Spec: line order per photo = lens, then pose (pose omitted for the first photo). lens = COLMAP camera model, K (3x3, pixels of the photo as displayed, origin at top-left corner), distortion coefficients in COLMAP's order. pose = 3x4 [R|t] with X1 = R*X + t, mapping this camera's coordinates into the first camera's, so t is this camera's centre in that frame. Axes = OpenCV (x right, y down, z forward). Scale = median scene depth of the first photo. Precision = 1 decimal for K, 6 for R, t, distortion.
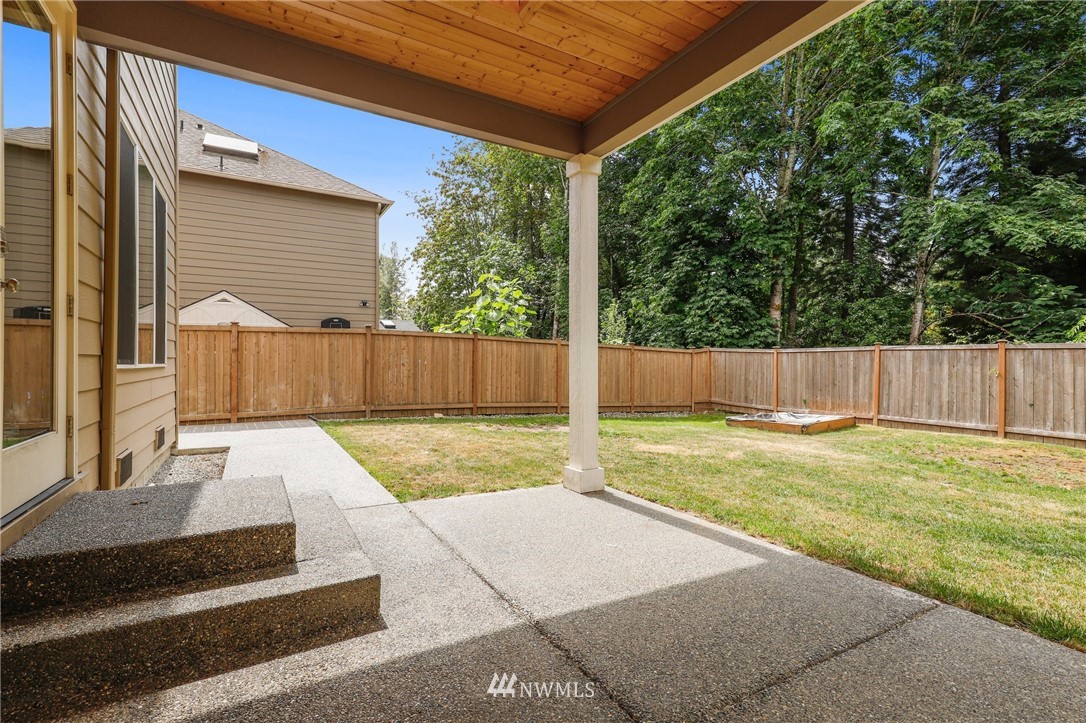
lens RADIAL K [[493.6, 0, 535.4], [0, 493.6, 361.1], [0, 0, 1]] dist [0.002130, -0.000127]
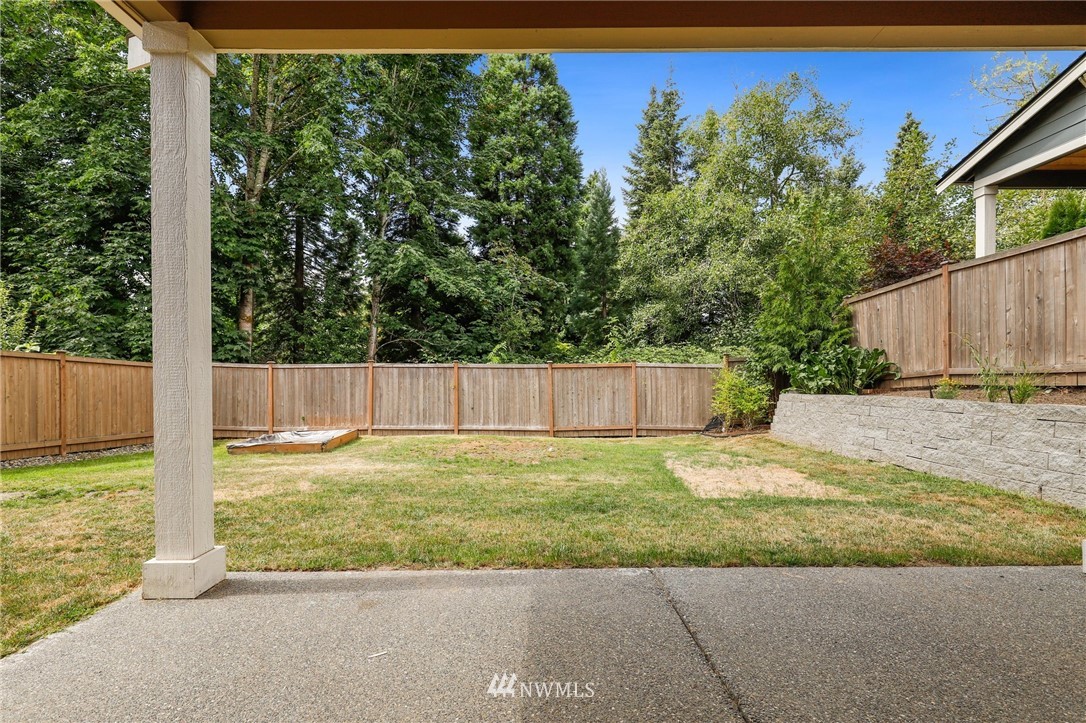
lens RADIAL K [[493.6, 0, 544.3], [0, 493.6, 382.4], [0, 0, 1]] dist [0.002130, -0.000127]
pose [[0.494447, -0.012580, 0.869117, -0.074111], [0.004213, 0.999918, 0.012076, 0.000483], [-0.869197, -0.002309, 0.494460, 0.116645]]
